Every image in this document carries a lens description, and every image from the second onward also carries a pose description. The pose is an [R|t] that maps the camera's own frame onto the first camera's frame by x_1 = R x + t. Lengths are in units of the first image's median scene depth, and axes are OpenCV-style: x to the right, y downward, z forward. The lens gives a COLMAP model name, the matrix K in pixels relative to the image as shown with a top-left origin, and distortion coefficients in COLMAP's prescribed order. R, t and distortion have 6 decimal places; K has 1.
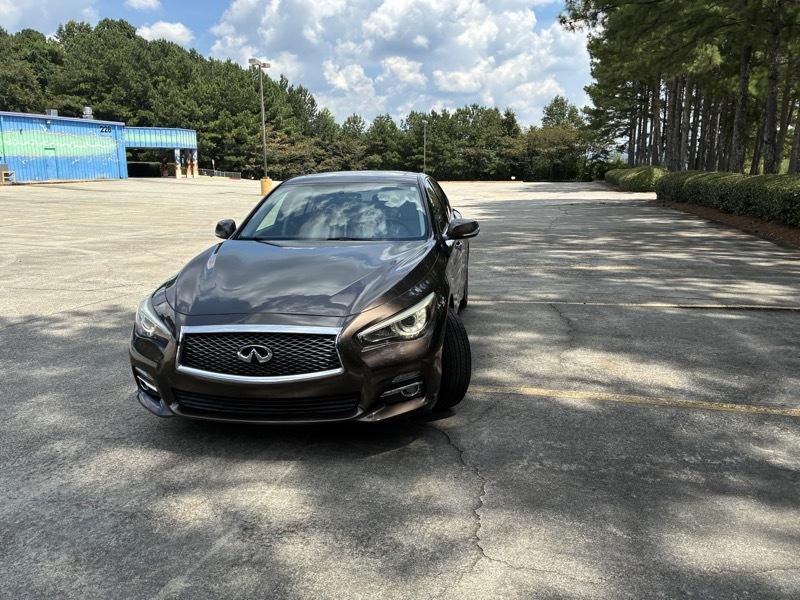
lens RADIAL K [[604.5, 0, 406.9], [0, 604.5, 287.0], [0, 0, 1]] dist [0.046875, -0.062173]
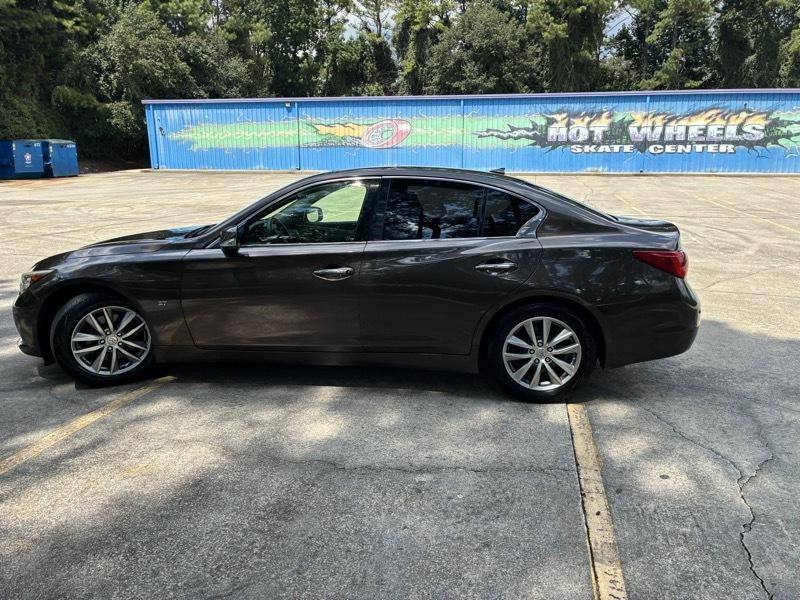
lens RADIAL K [[604.5, 0, 408.8], [0, 604.5, 300.5], [0, 0, 1]] dist [0.046875, -0.062173]
pose [[0.048939, 0.235346, -0.970679, 0.046938], [-0.195832, 0.955241, 0.221730, -0.012513], [0.979416, 0.179238, 0.092836, 0.060042]]
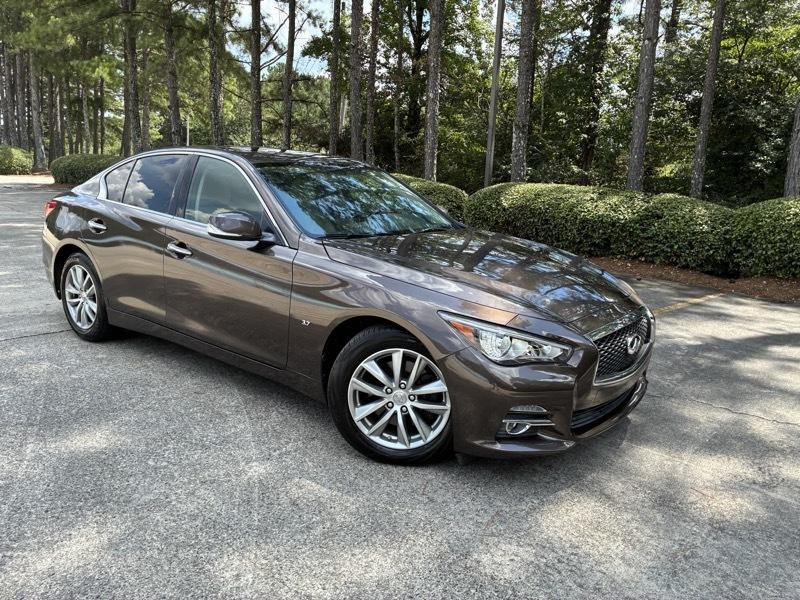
lens RADIAL K [[604.5, 0, 406.6], [0, 604.5, 282.5], [0, 0, 1]] dist [0.046875, -0.062173]
pose [[0.498190, -0.122165, 0.858418, -0.042739], [0.108055, 0.991054, 0.078330, -0.003538], [-0.860308, 0.053733, 0.506934, 0.027364]]
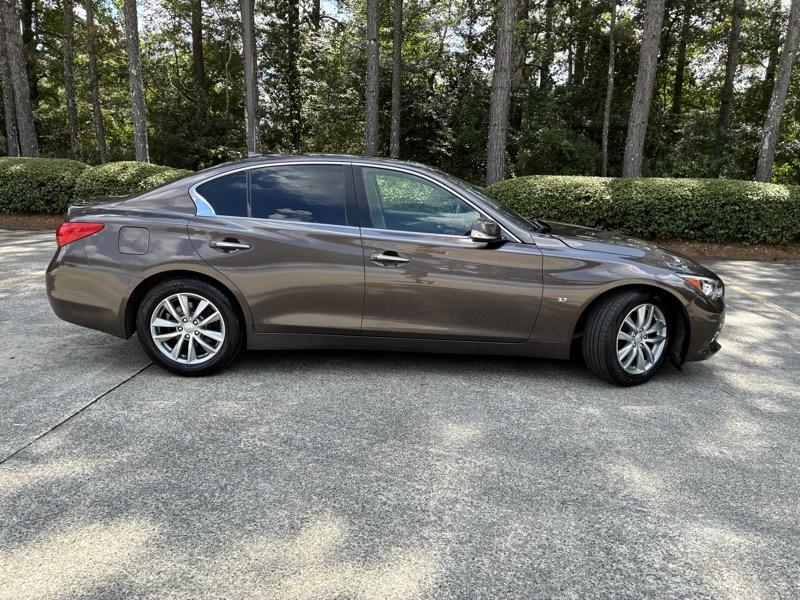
lens RADIAL K [[604.5, 0, 404.7], [0, 604.5, 301.9], [0, 0, 1]] dist [0.046875, -0.062173]
pose [[-0.134338, -0.211909, 0.968012, -0.057556], [0.156139, 0.960138, 0.231854, -0.011012], [-0.978557, 0.182291, -0.095896, 0.064737]]
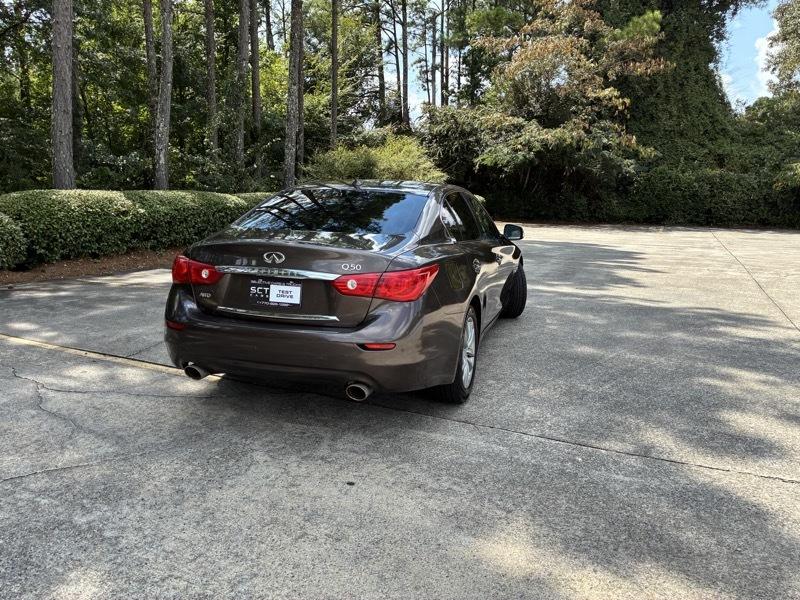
lens RADIAL K [[604.5, 0, 408.1], [0, 604.5, 293.0], [0, 0, 1]] dist [0.046875, -0.062173]
pose [[-0.987355, -0.034447, 0.154734, -0.015355], [0.020660, 0.939817, 0.341052, -0.021241], [-0.157170, 0.339937, -0.927222, 0.117872]]
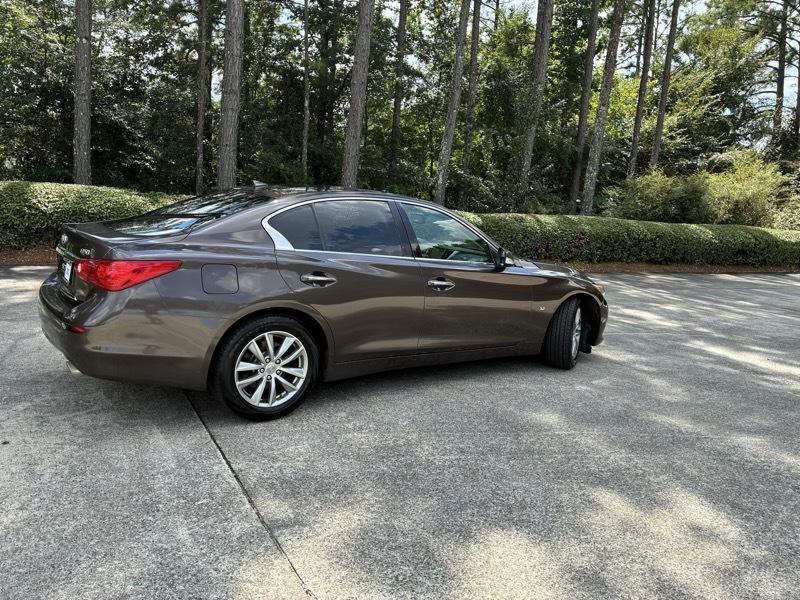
lens RADIAL K [[604.5, 0, 403.0], [0, 604.5, 293.8], [0, 0, 1]] dist [0.046875, -0.062173]
pose [[-0.691321, -0.148822, 0.707056, -0.047930], [0.069298, 0.960391, 0.269901, -0.016962], [-0.719217, 0.235586, -0.653625, 0.095943]]
